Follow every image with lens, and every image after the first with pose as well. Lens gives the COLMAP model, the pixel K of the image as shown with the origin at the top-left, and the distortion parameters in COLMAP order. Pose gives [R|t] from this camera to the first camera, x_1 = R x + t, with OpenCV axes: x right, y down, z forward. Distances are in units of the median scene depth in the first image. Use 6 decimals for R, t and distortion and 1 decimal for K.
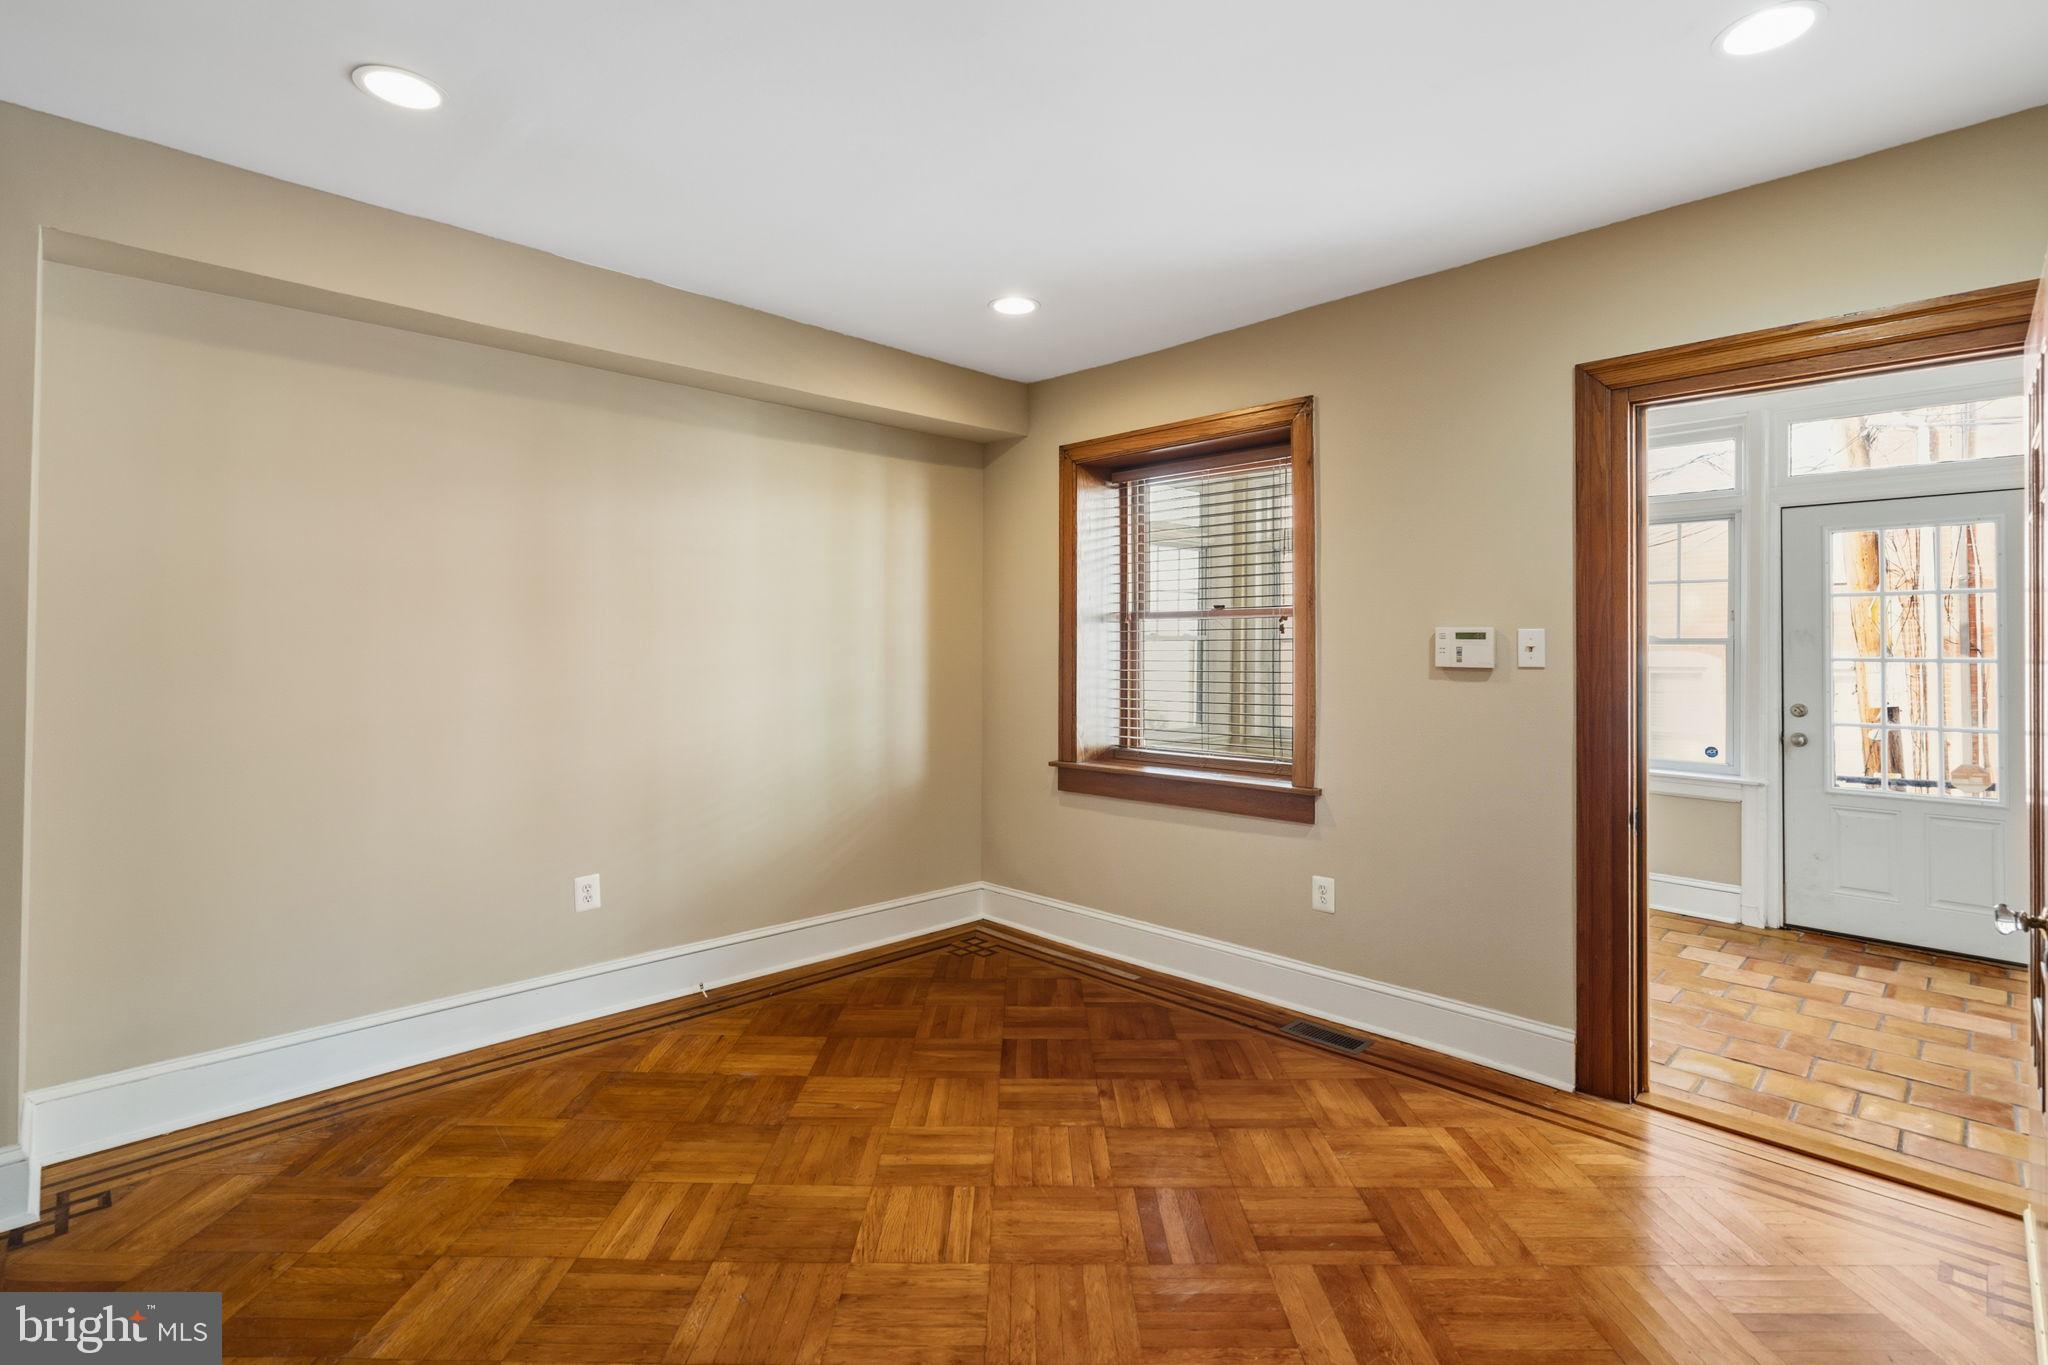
lens RADIAL K [[975.9, 0, 1002.2], [0, 975.9, 630.5], [0, 0, 1]] dist [0.014237, -0.000600]
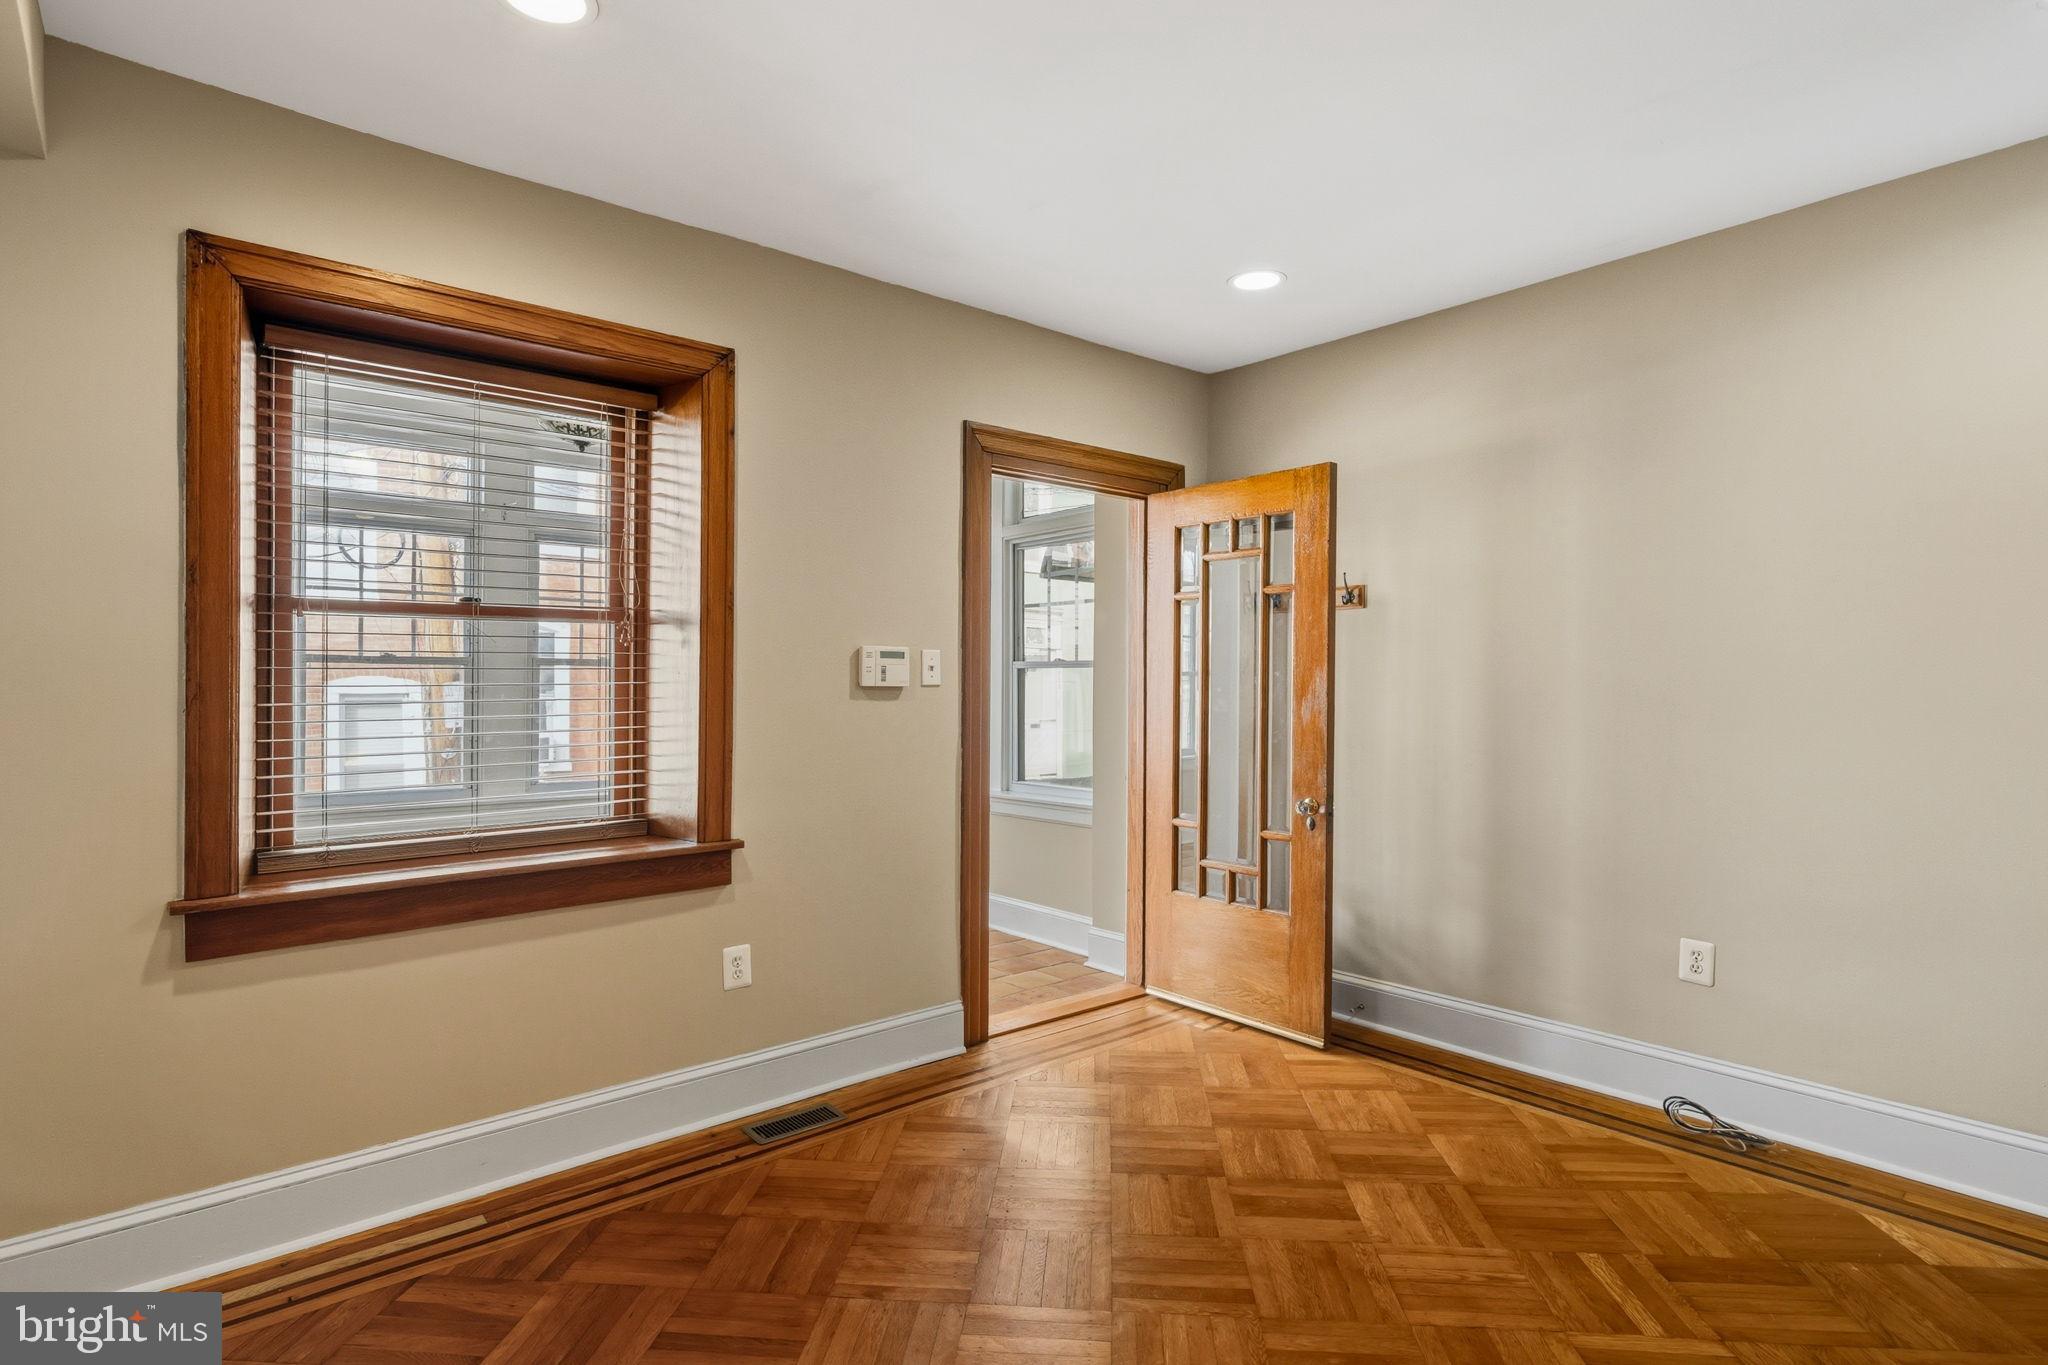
lens RADIAL K [[1073.9, 0, 1035.9], [0, 1073.9, 678.0], [0, 0, 1]] dist [0.019689, 0.001344]
pose [[0.050185, -0.003932, 0.998732, -0.612059], [-0.021457, 0.999757, 0.005014, 0.020010], [-0.998509, -0.021681, 0.050088, 0.780597]]
